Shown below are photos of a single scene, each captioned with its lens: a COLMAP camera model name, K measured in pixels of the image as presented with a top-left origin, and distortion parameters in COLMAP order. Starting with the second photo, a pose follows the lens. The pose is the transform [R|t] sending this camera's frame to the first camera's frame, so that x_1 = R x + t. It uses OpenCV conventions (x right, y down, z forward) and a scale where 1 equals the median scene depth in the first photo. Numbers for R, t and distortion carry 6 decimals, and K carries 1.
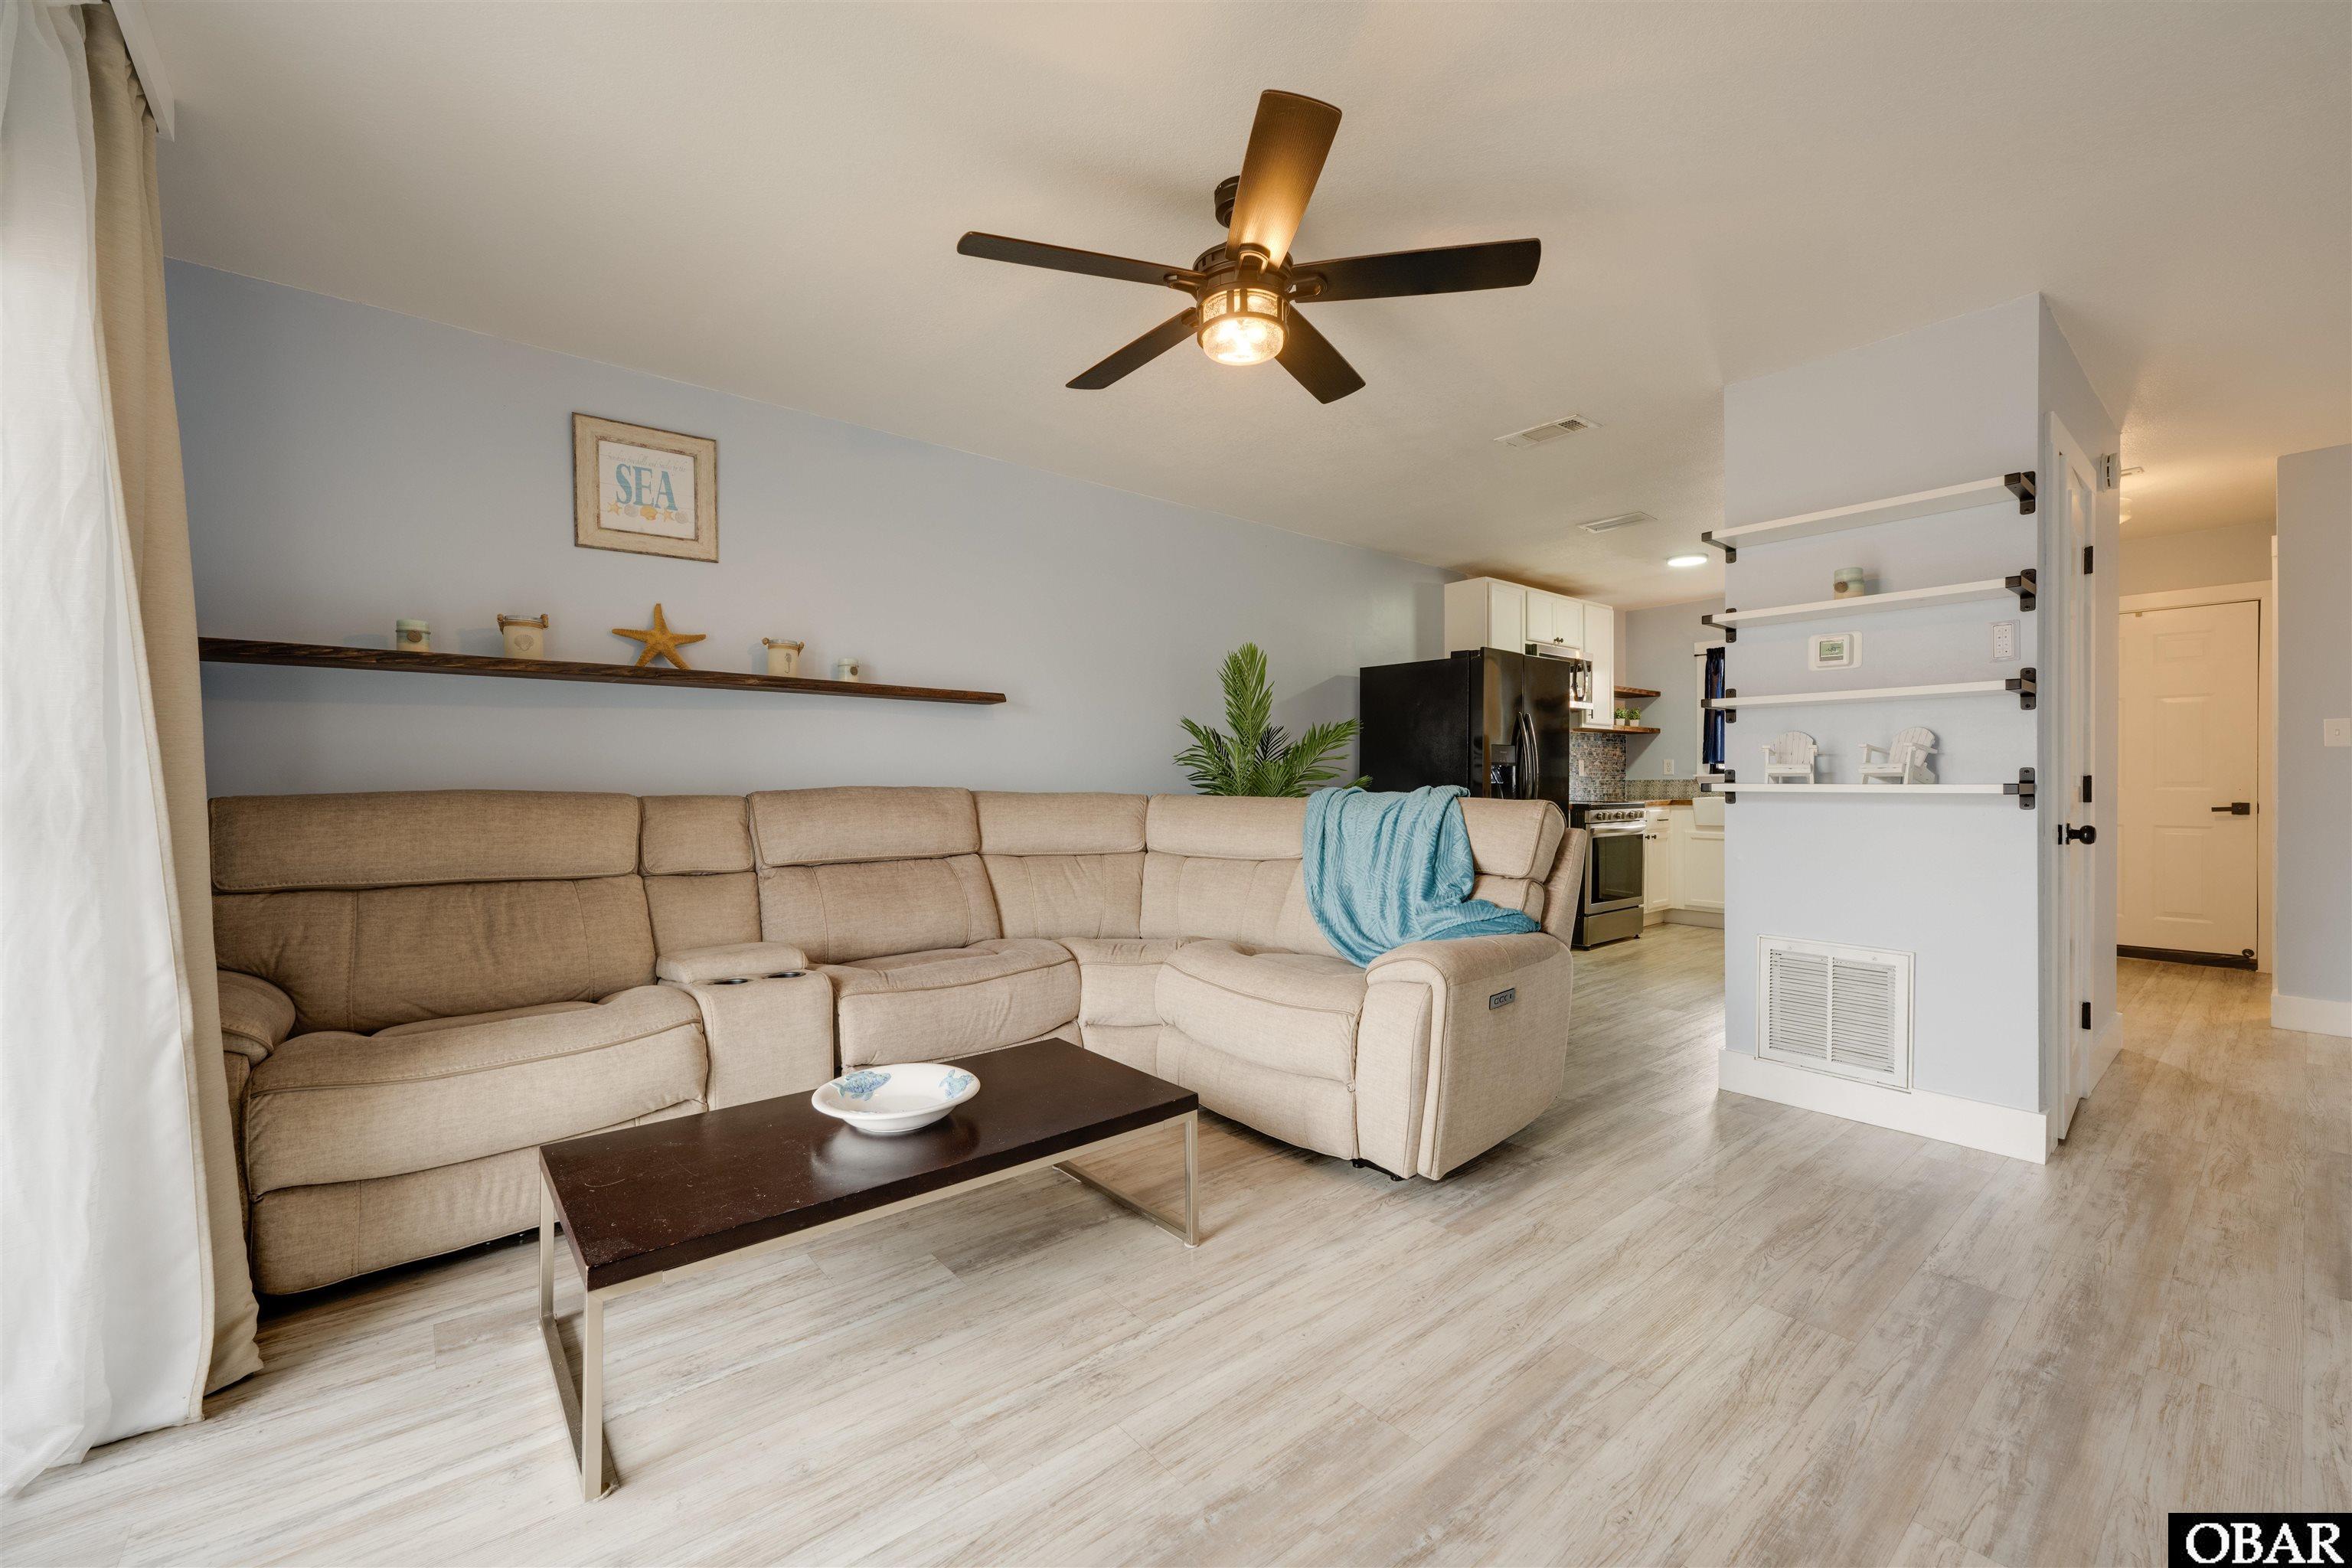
lens RADIAL K [[931.4, 0, 1173.9], [0, 931.4, 791.6], [0, 0, 1]] dist [-0.003316, -0.000659]
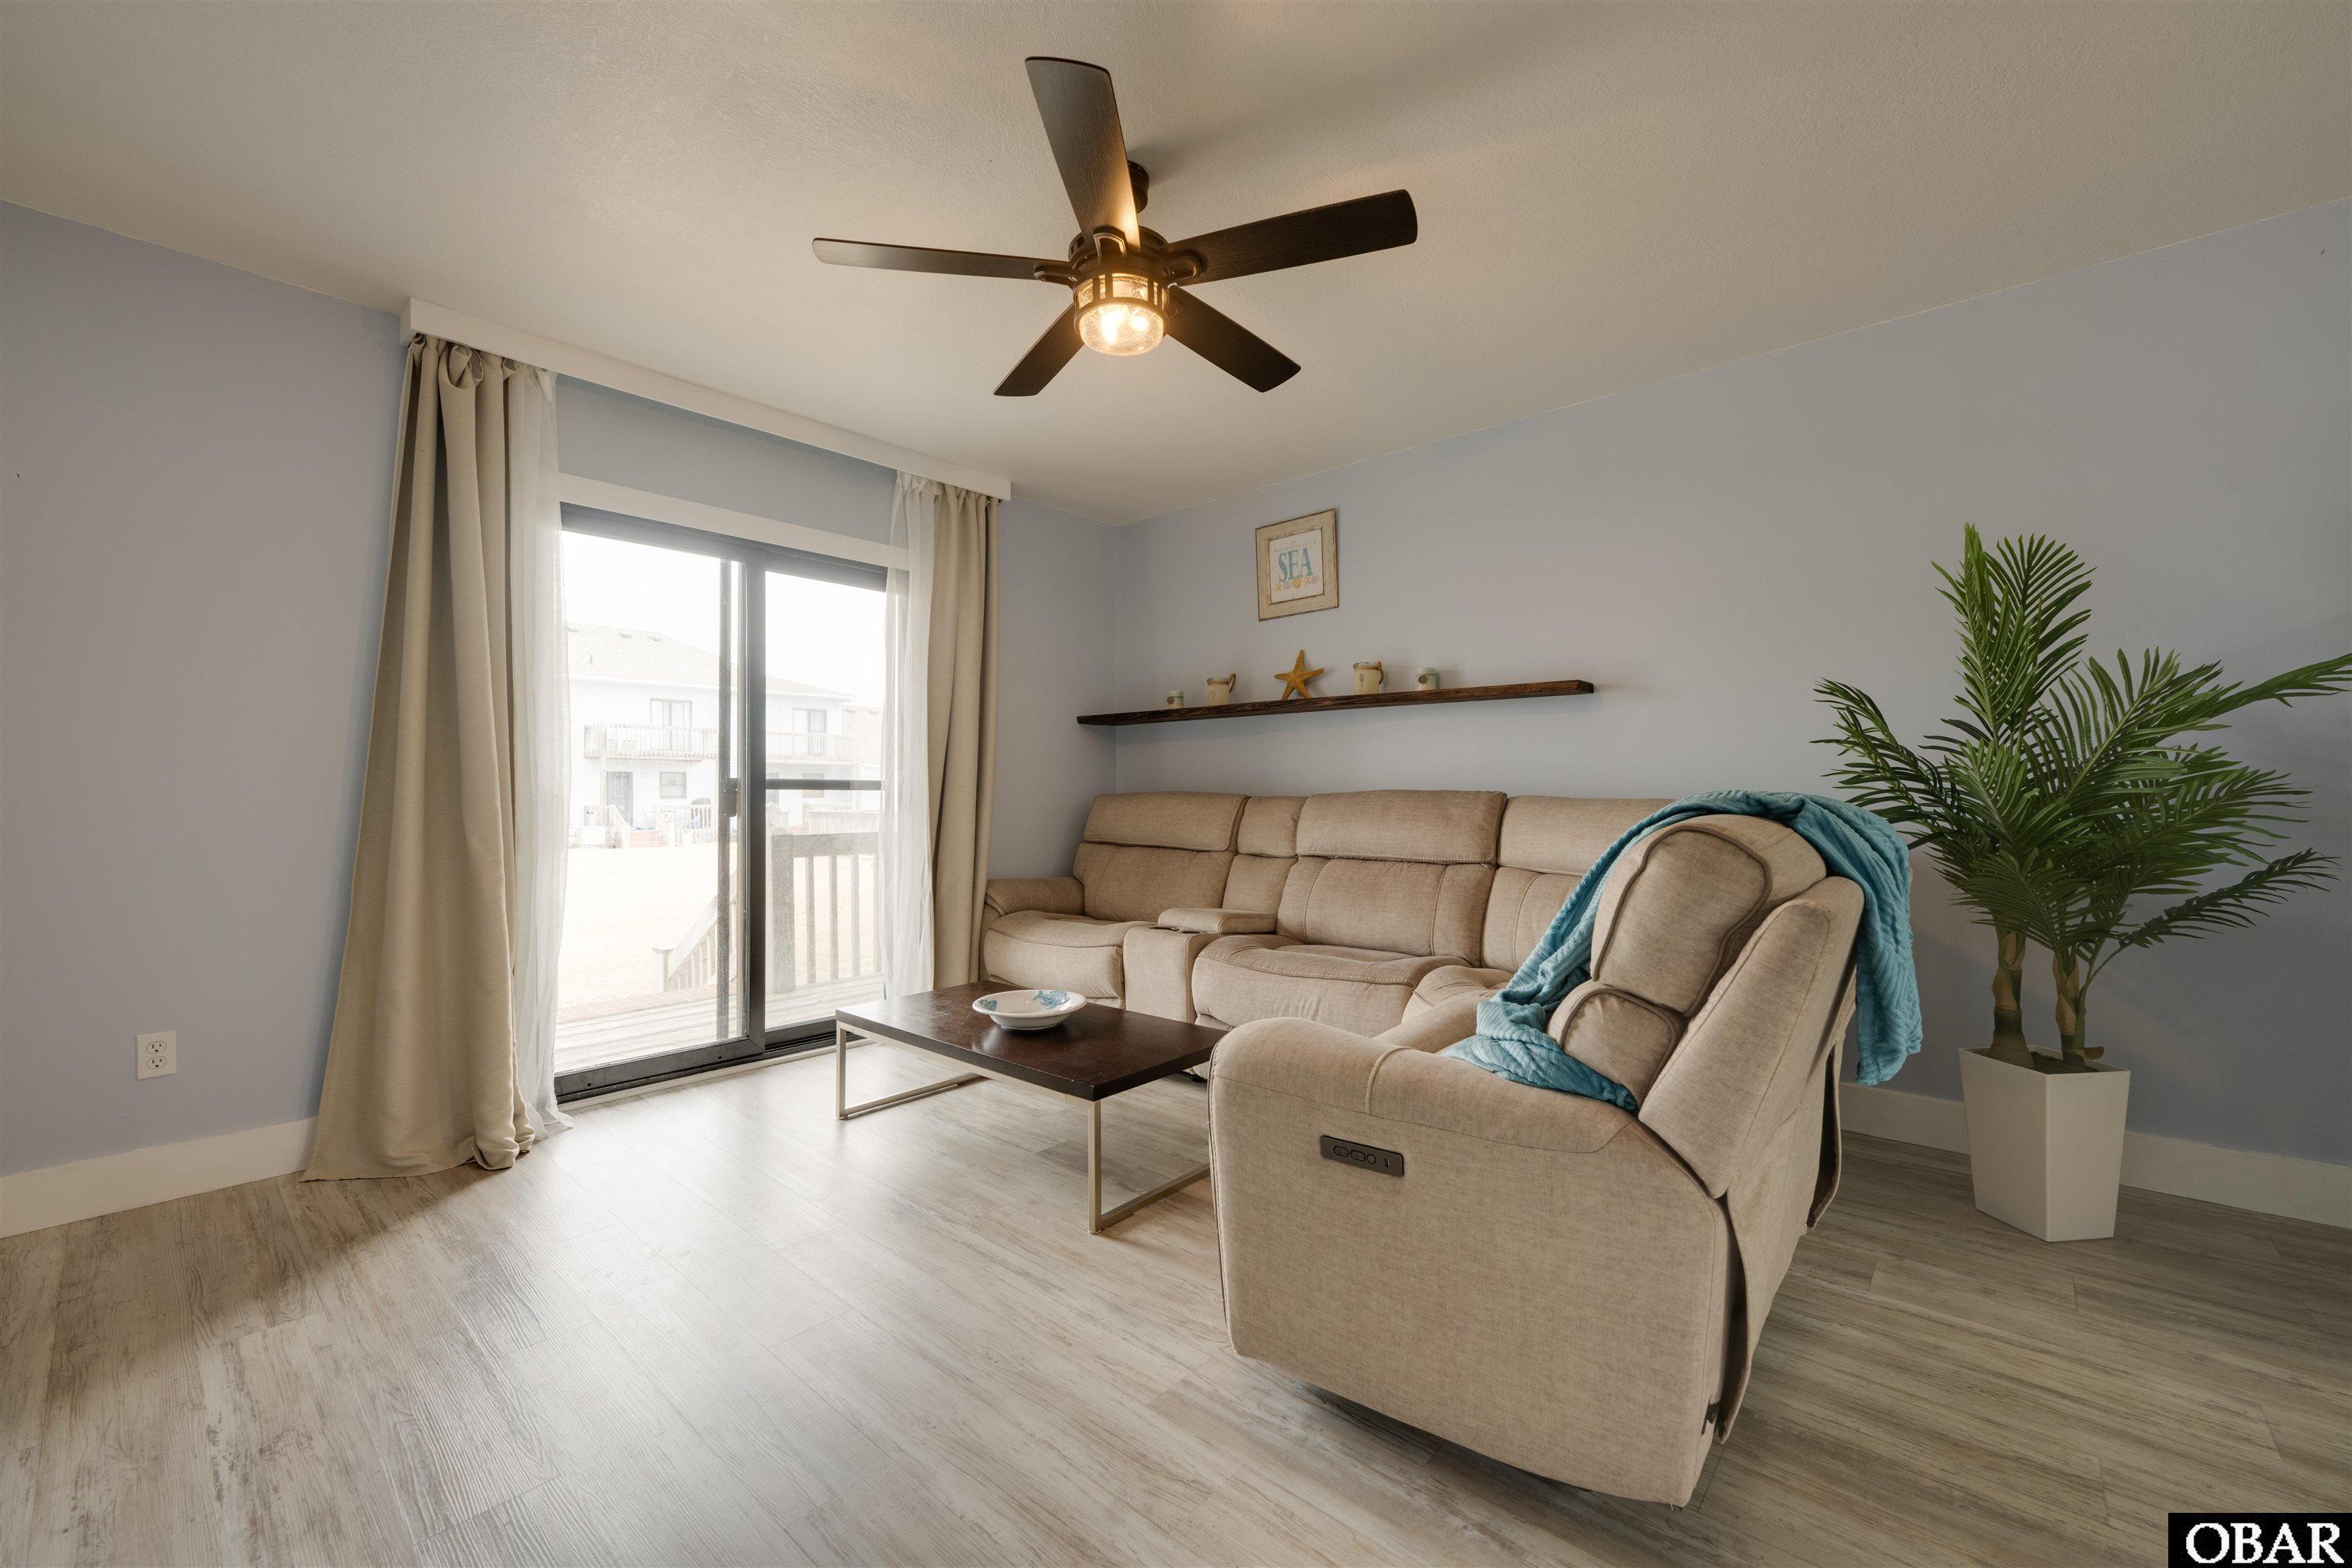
lens RADIAL K [[931.4, 0, 1187.7], [0, 931.4, 794.4], [0, 0, 1]] dist [-0.003316, -0.000659]
pose [[0.163263, 0.006604, -0.986561, 0.718677], [-0.008478, 0.999950, 0.005291, -0.004531], [0.986546, 0.007500, 0.163311, 0.630684]]
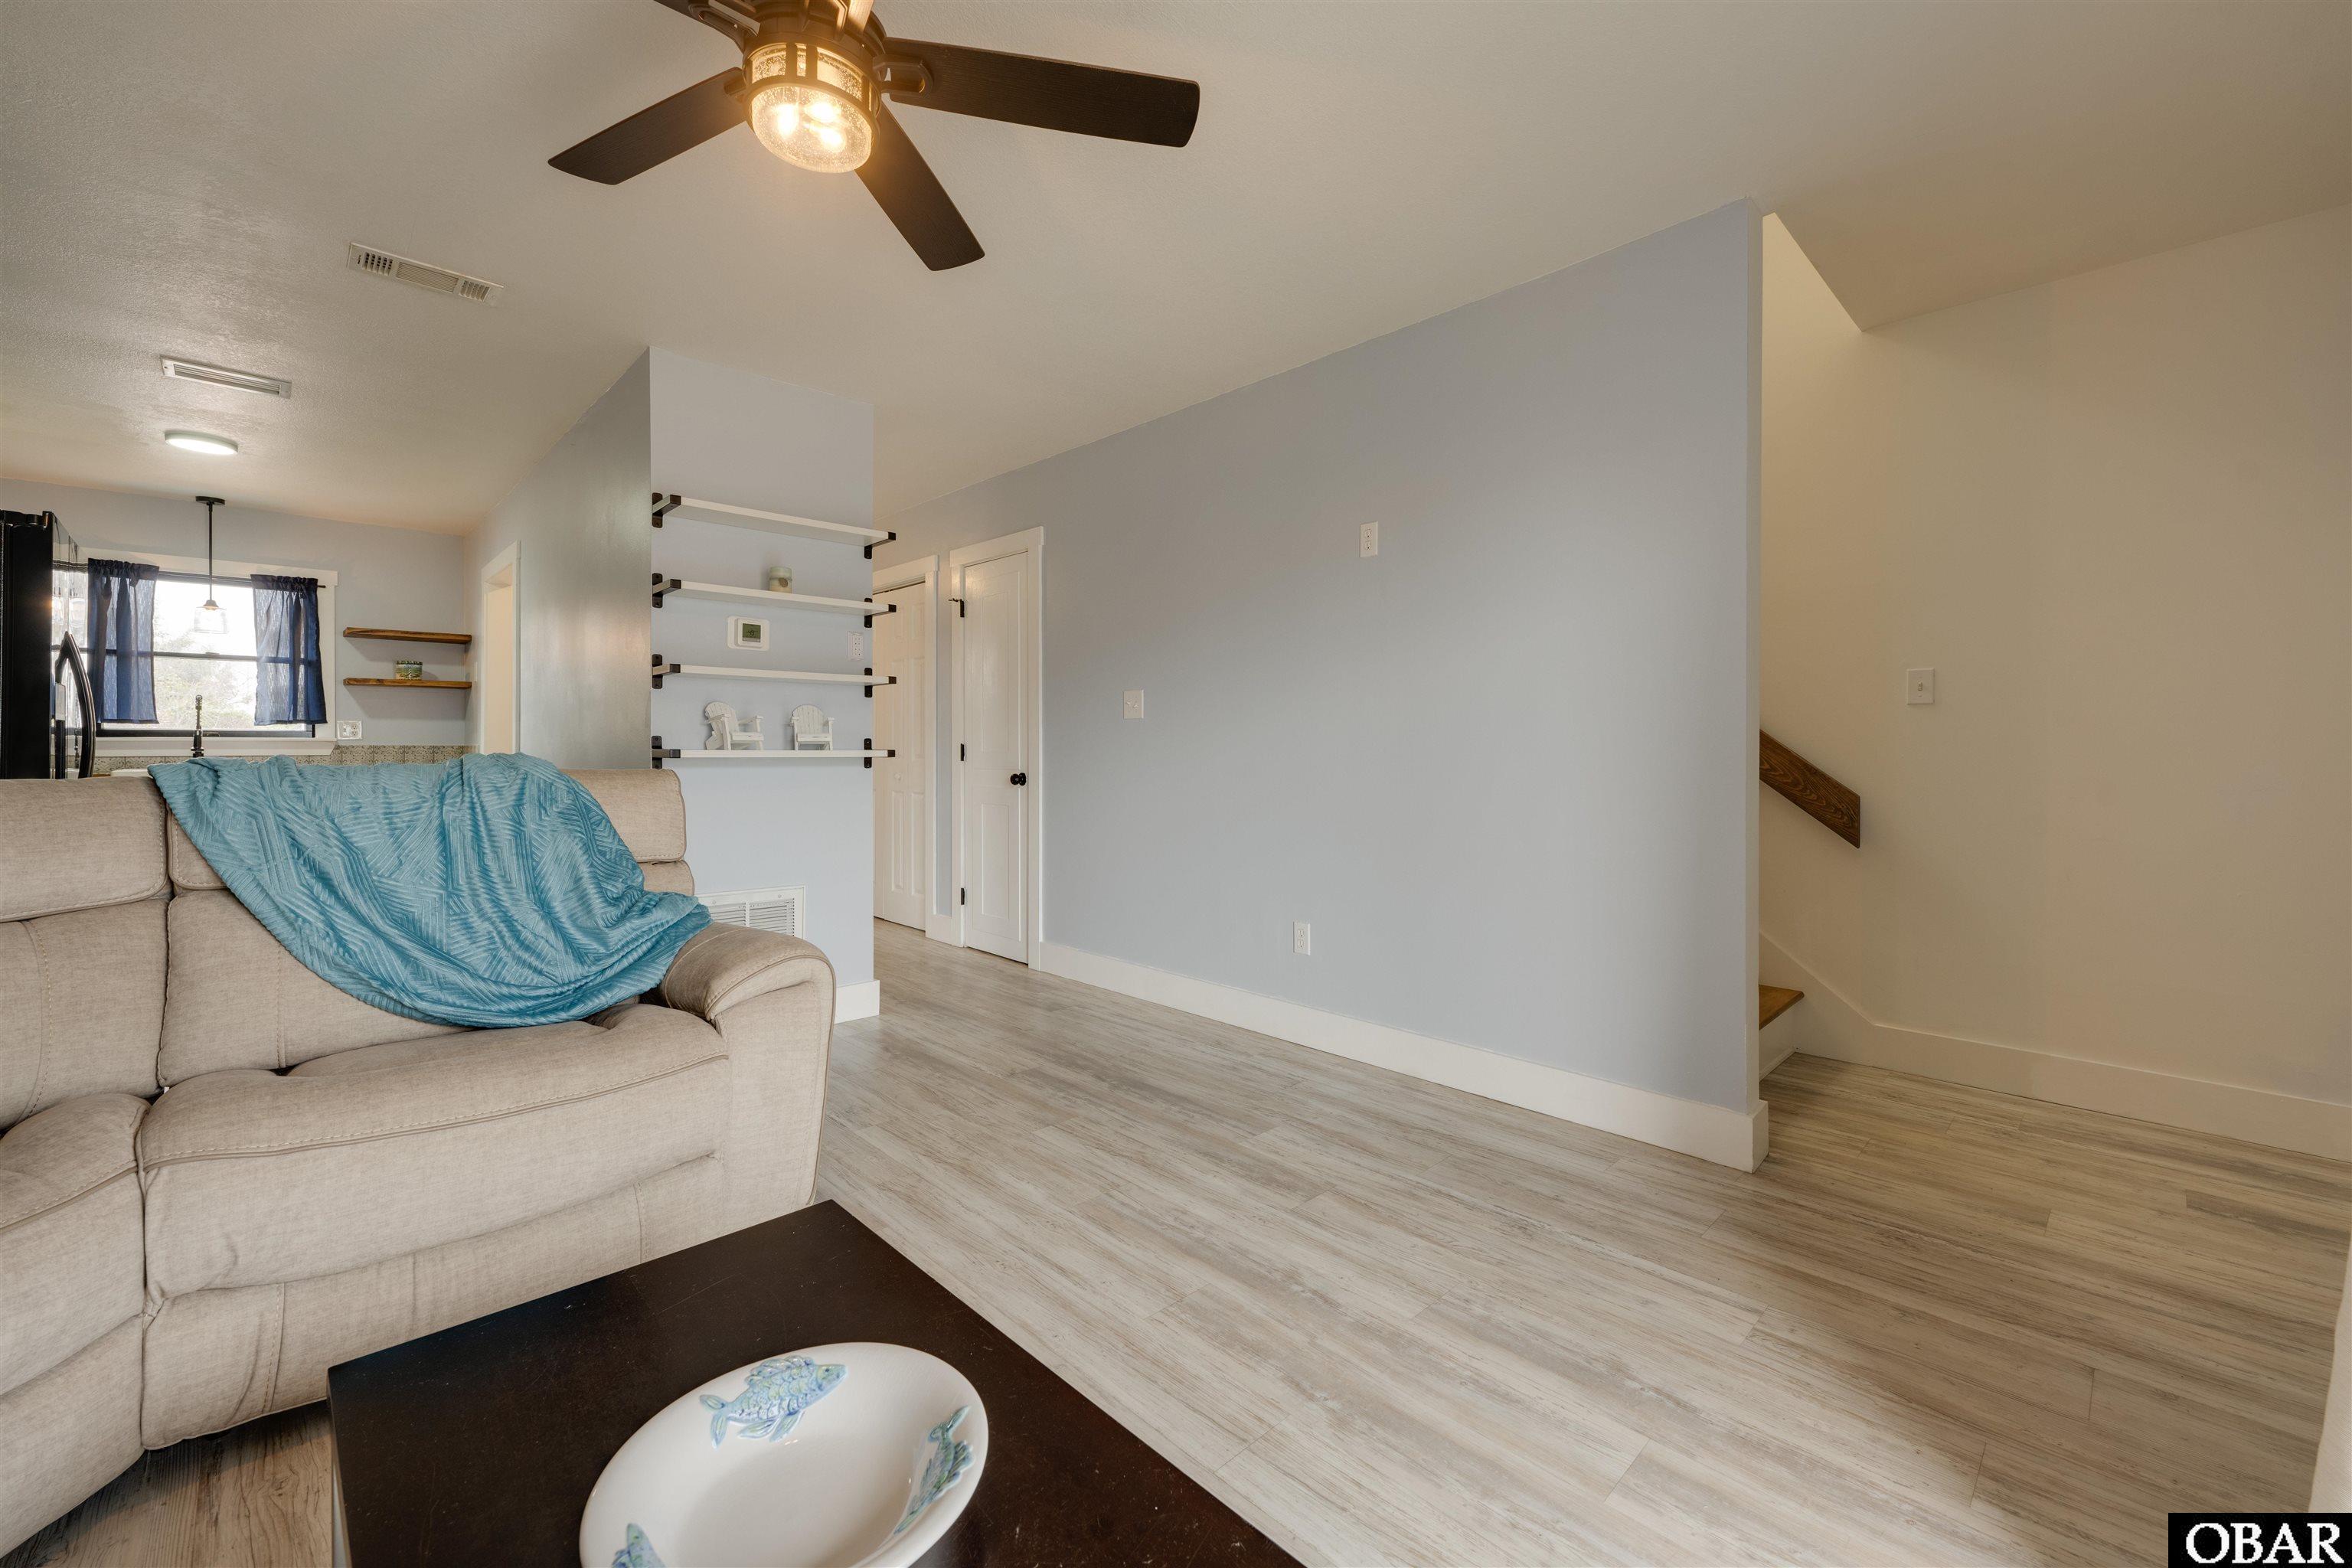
lens RADIAL K [[931.4, 0, 1190.4], [0, 931.4, 768.0], [0, 0, 1]] dist [-0.003316, -0.000659]
pose [[-0.084855, -0.015989, 0.996265, -0.455990], [0.006470, 0.999841, 0.016597, -0.002835], [-0.996372, 0.007854, -0.084738, 0.534873]]
